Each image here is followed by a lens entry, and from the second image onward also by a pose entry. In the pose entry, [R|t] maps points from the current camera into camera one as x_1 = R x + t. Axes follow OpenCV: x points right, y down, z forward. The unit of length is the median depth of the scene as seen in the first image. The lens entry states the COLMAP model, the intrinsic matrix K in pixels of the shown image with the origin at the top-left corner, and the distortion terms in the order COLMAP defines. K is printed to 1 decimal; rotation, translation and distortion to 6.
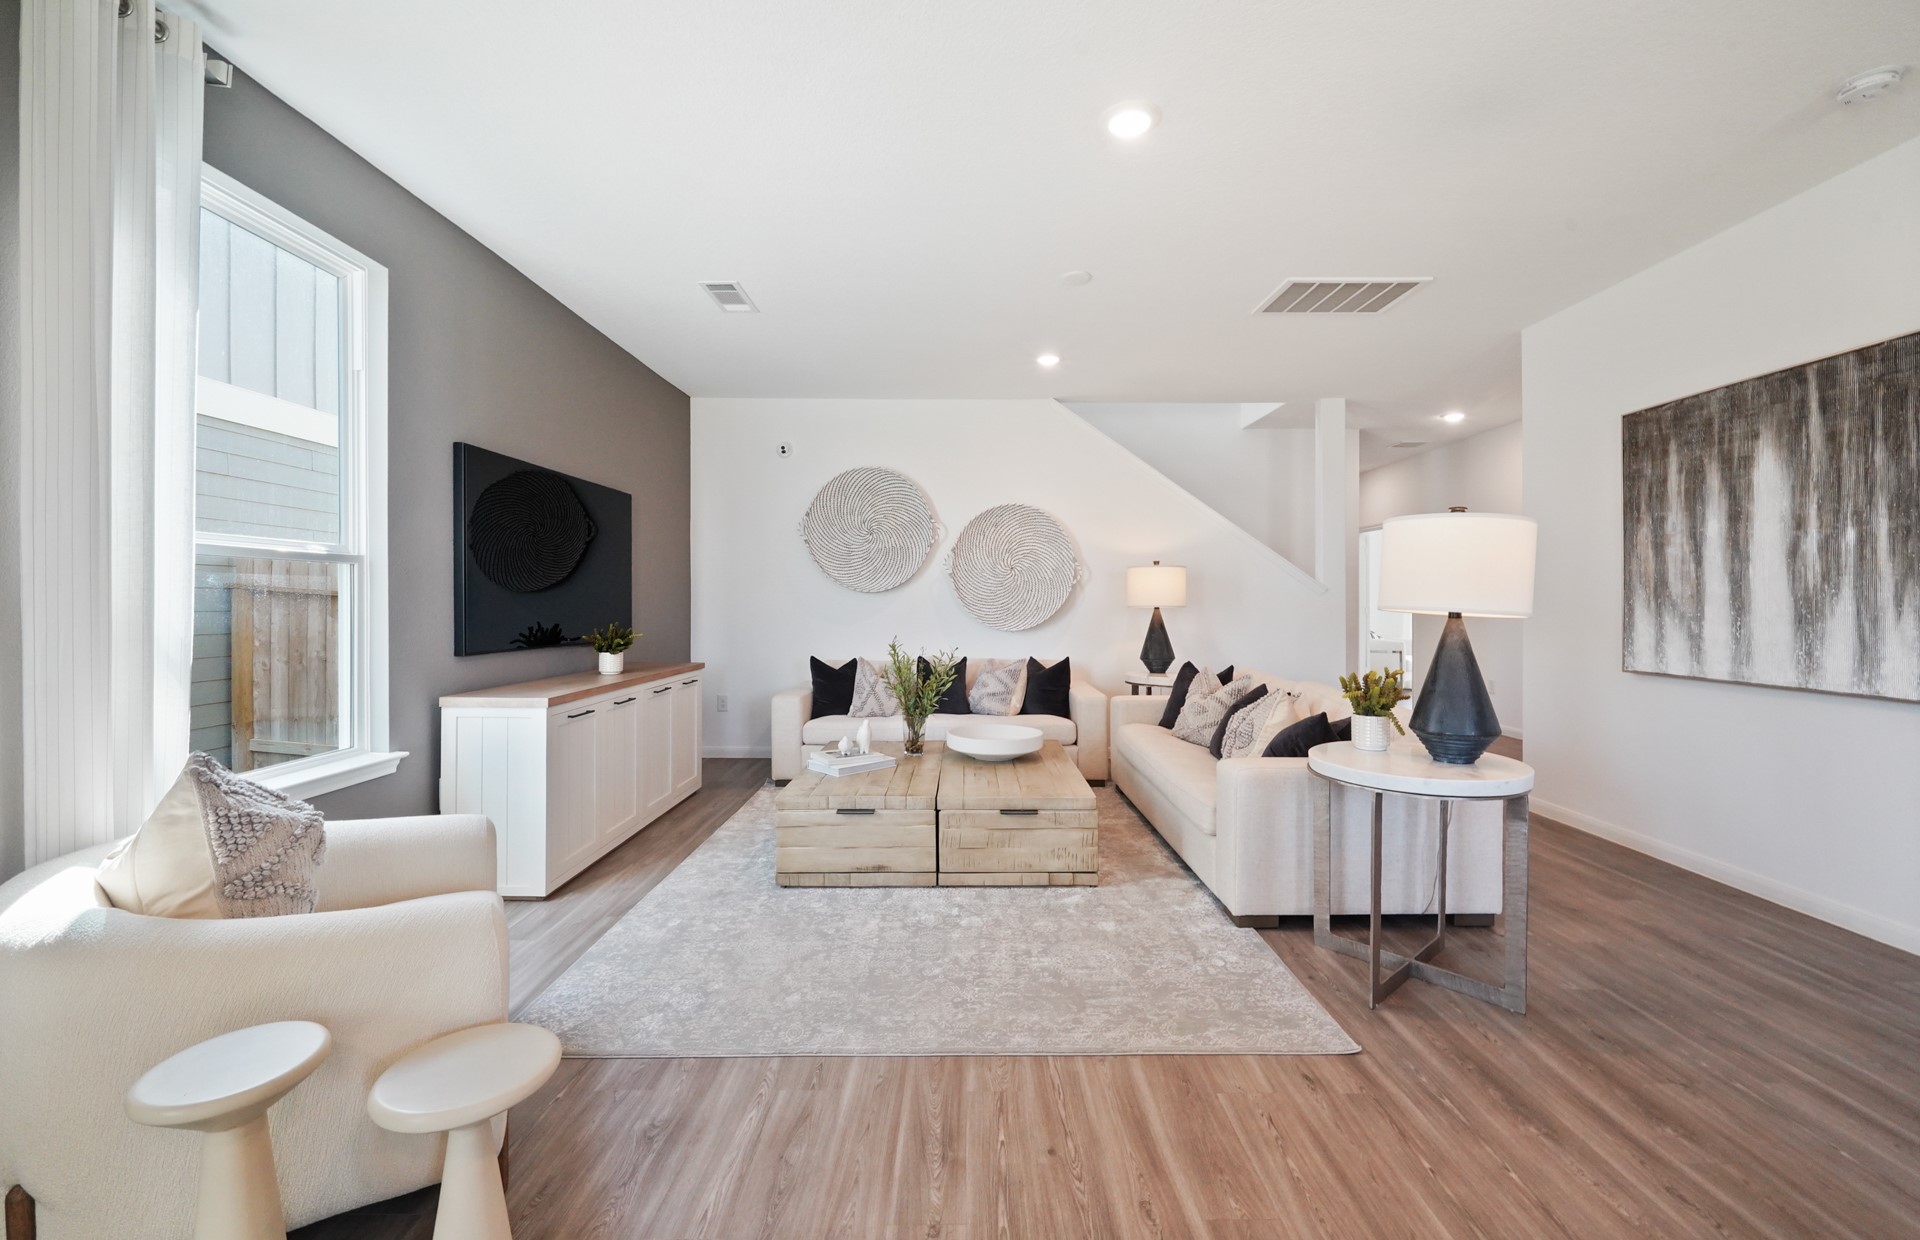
lens RADIAL K [[796.1, 0, 963.2], [0, 796.1, 593.0], [0, 0, 1]] dist [-0.001934, -0.000094]
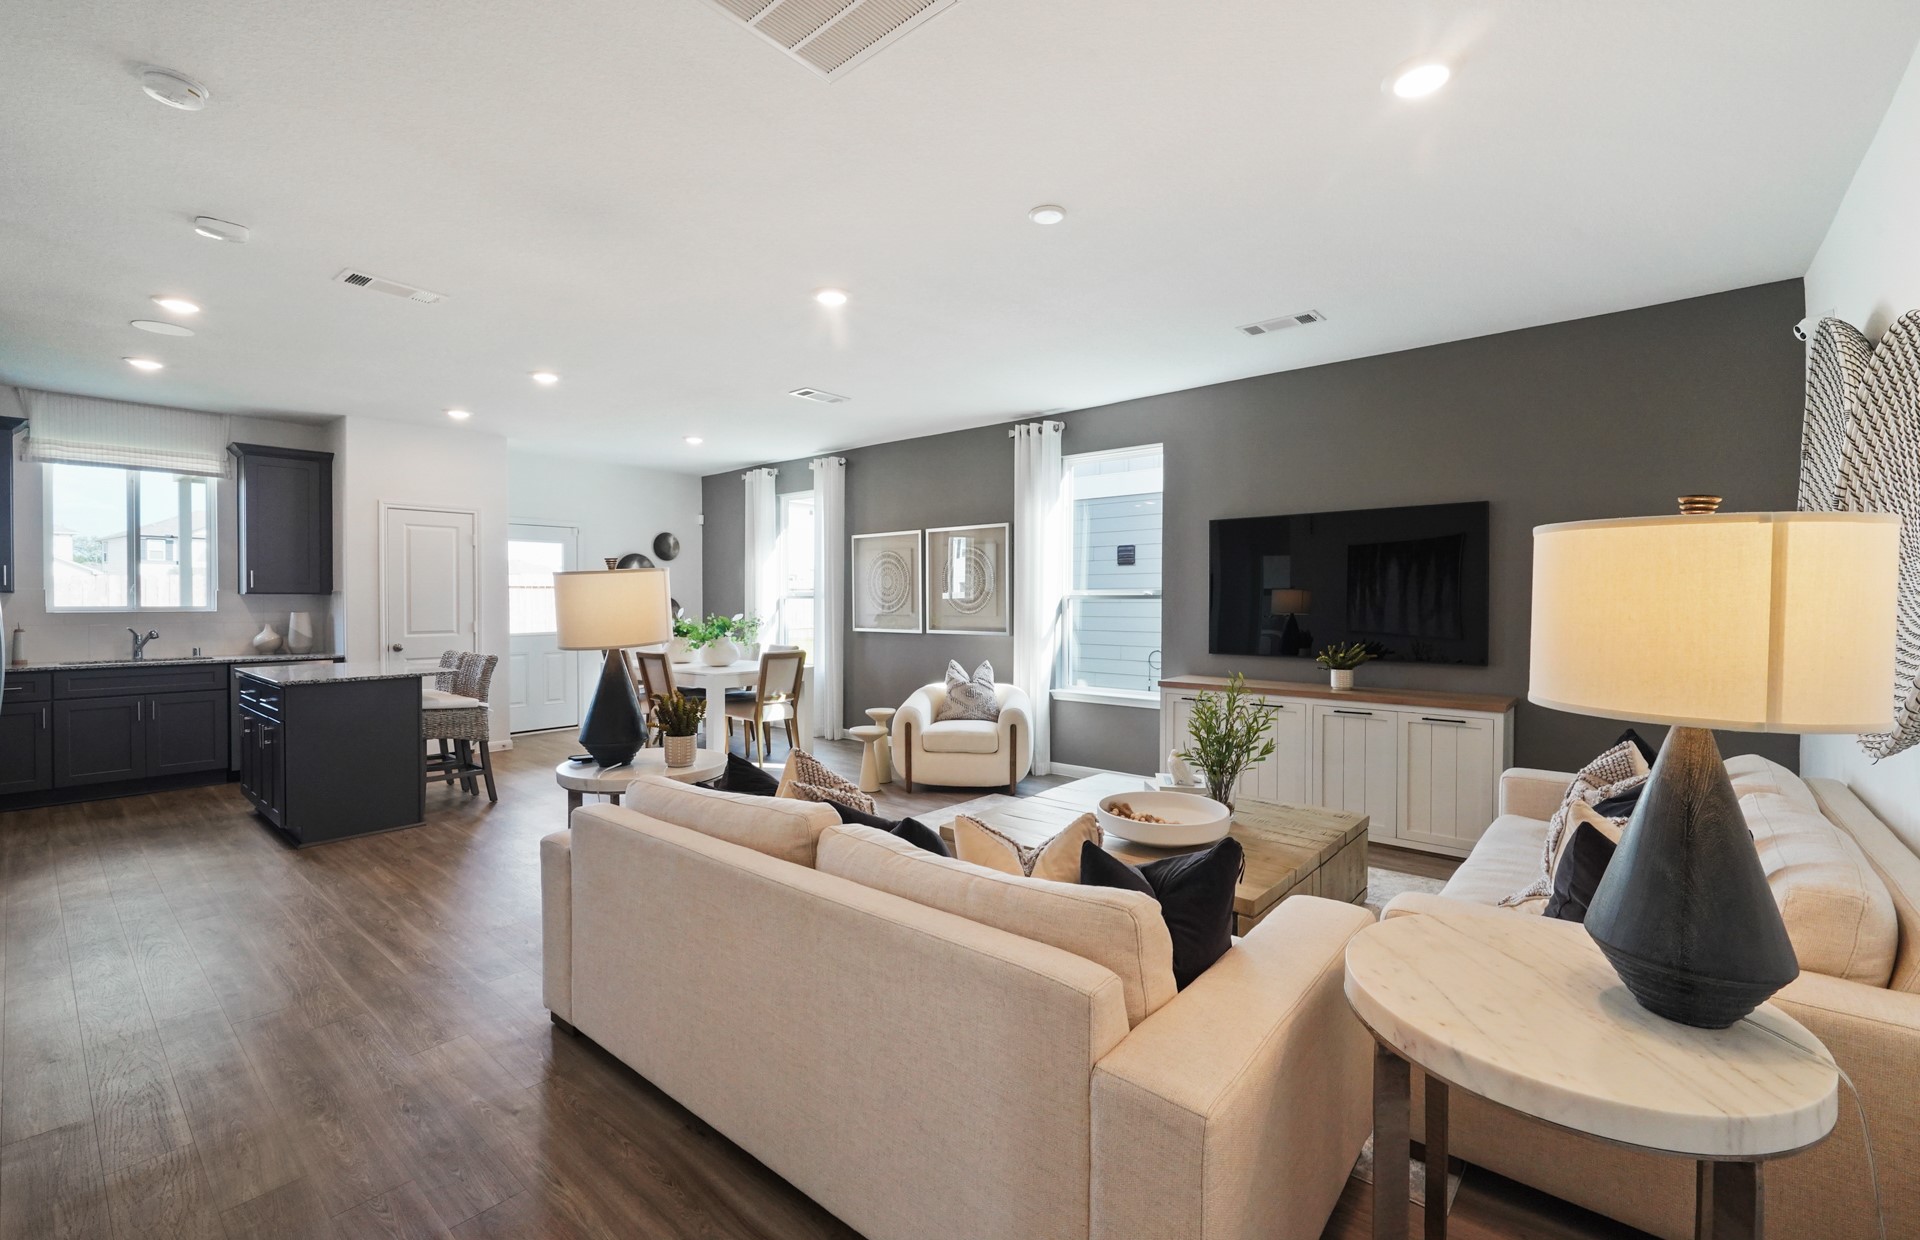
lens RADIAL K [[796.1, 0, 966.2], [0, 796.1, 607.2], [0, 0, 1]] dist [-0.001934, -0.000094]
pose [[-0.642634, 0.007330, -0.766138, 0.824339], [0.009826, 0.999951, 0.001325, -0.019717], [0.766110, -0.006677, -0.642675, 1.482077]]
